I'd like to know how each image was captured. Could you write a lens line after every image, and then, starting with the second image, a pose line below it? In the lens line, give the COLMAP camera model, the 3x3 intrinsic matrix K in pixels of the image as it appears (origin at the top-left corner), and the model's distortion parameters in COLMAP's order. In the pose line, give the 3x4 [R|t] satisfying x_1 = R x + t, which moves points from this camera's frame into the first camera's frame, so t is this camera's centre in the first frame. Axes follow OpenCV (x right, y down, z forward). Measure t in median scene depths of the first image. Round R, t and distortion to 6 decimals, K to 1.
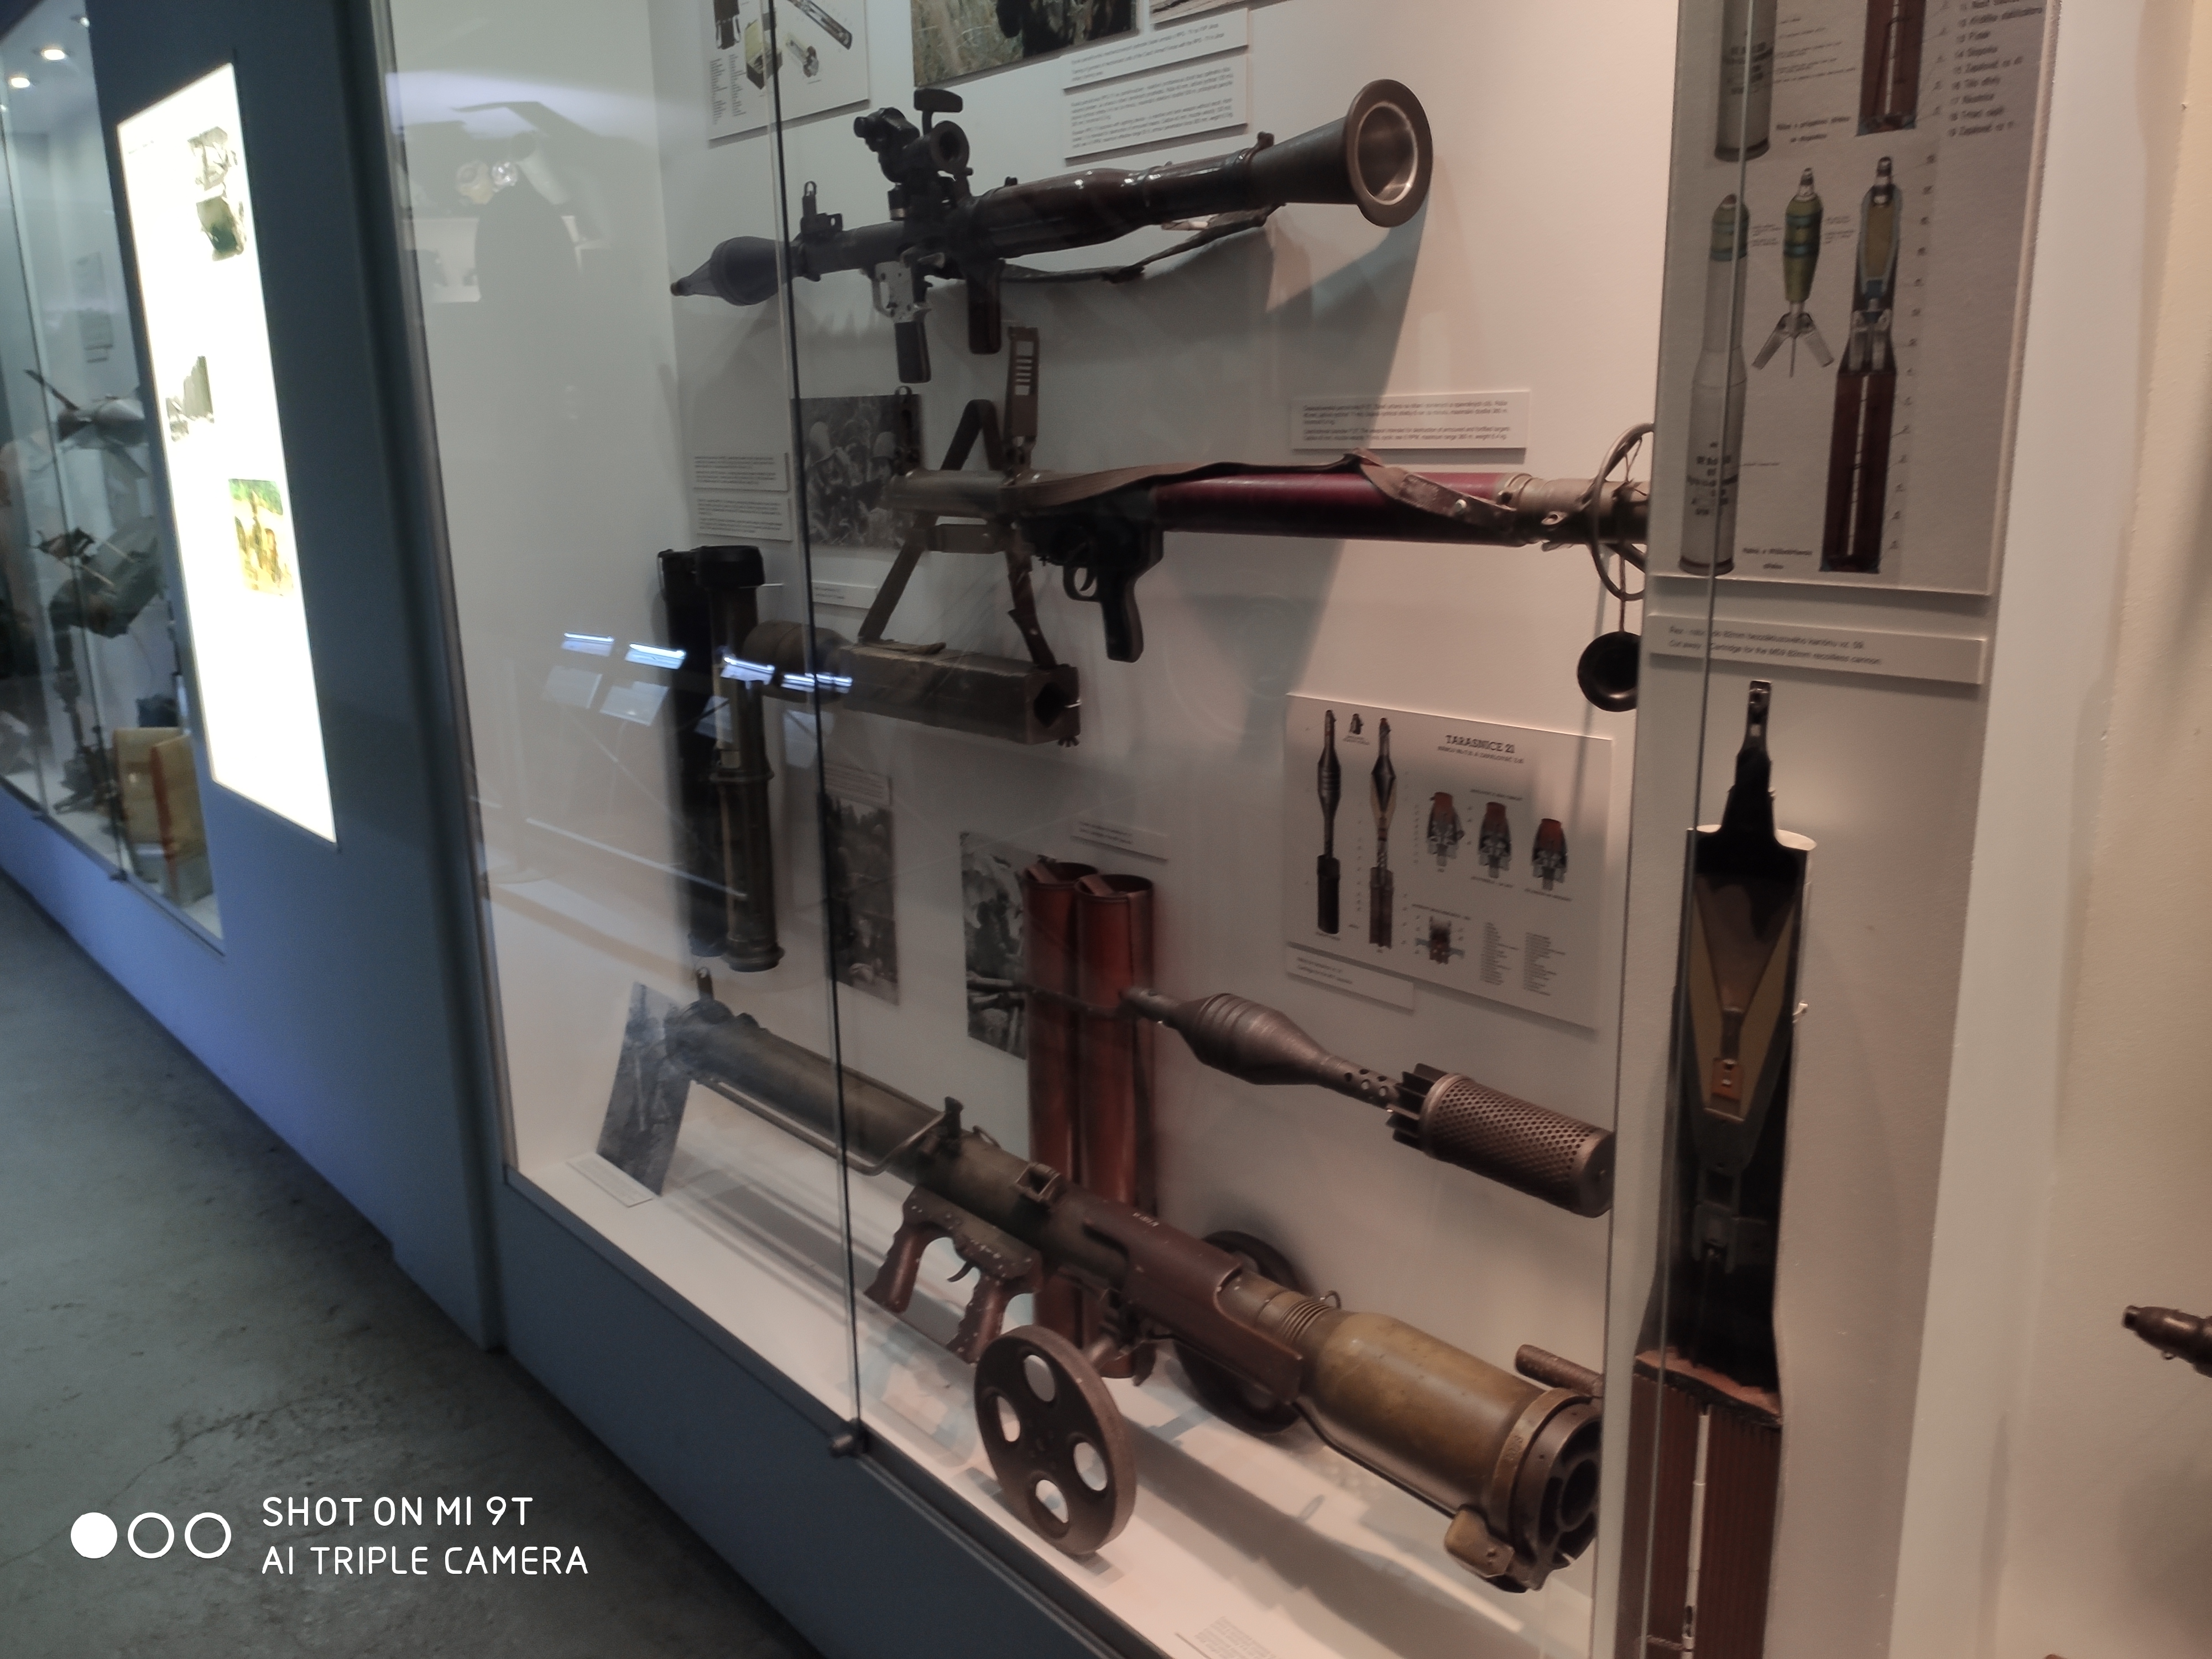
lens RADIAL K [[1722.4, 0, 1106.5], [0, 1722.4, 832.6], [0, 0, 1]] dist [0.081761, -0.102785]
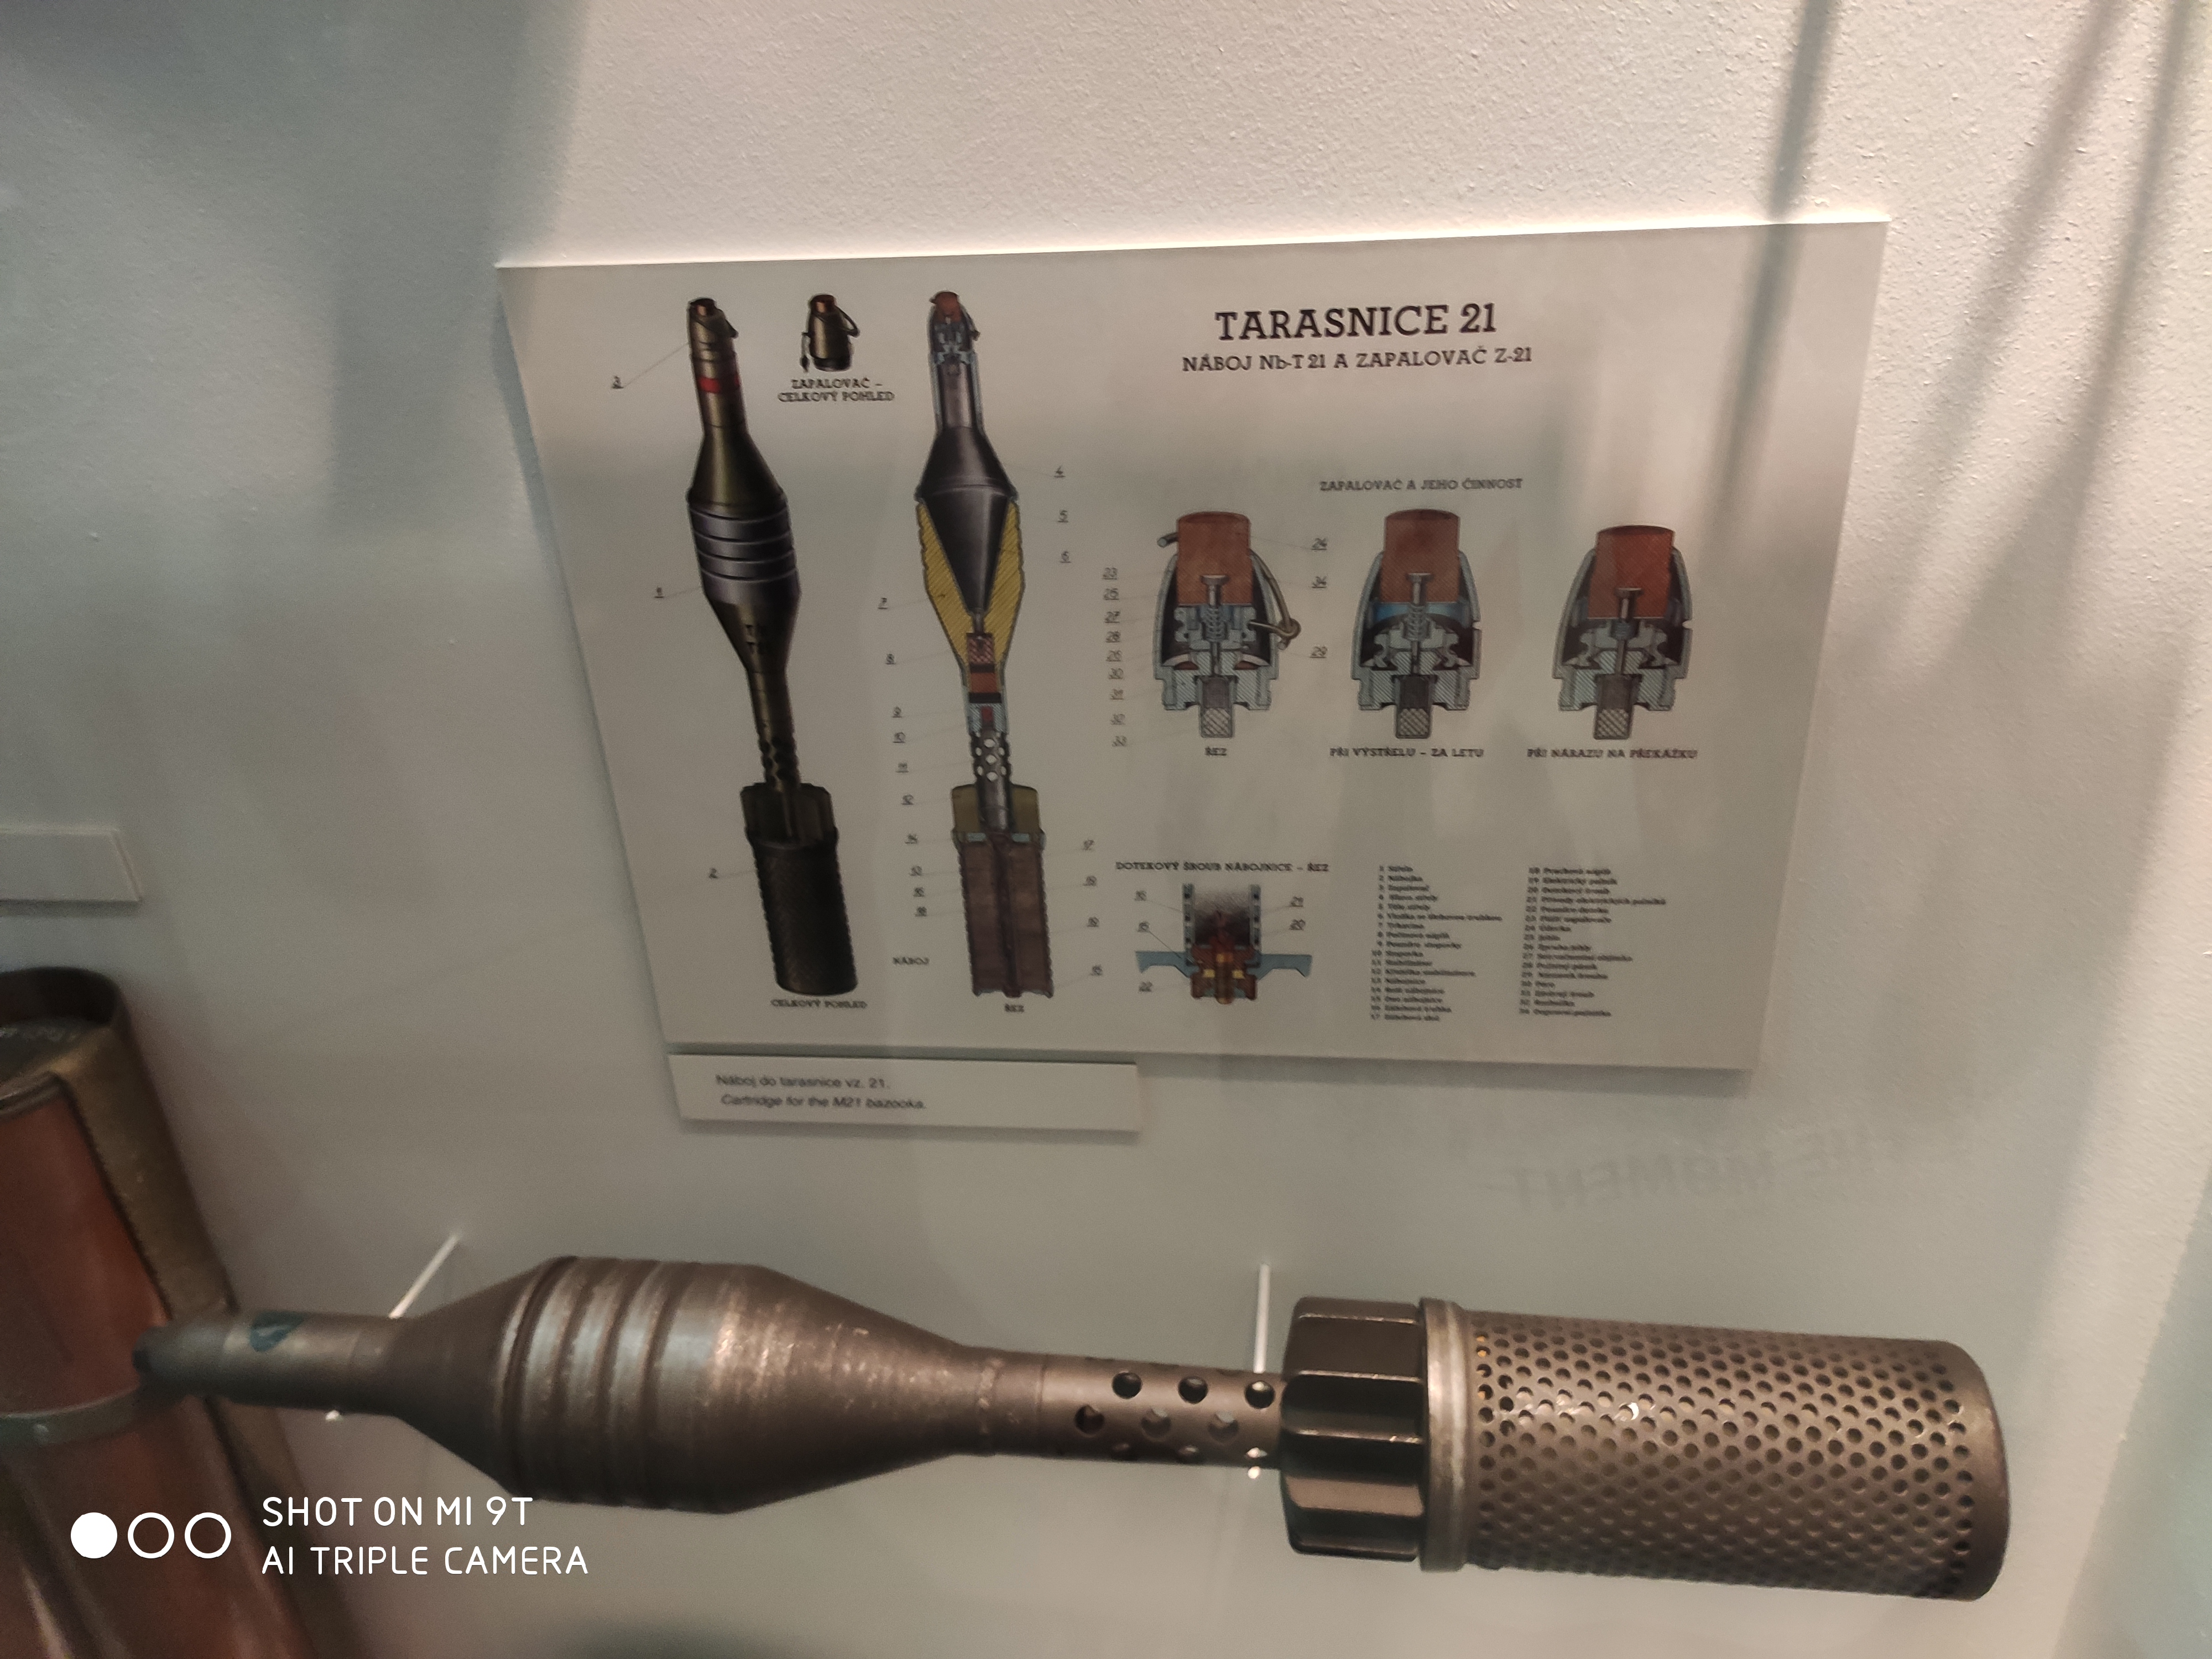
lens RADIAL K [[1722.4, 0, 1110.5], [0, 1722.4, 875.9], [0, 0, 1]] dist [0.081761, -0.102785]
pose [[0.745182, -0.339077, 0.574222, -0.015833], [0.192955, 0.933882, 0.301053, -0.057095], [-0.638336, -0.113540, 0.761339, 0.749493]]
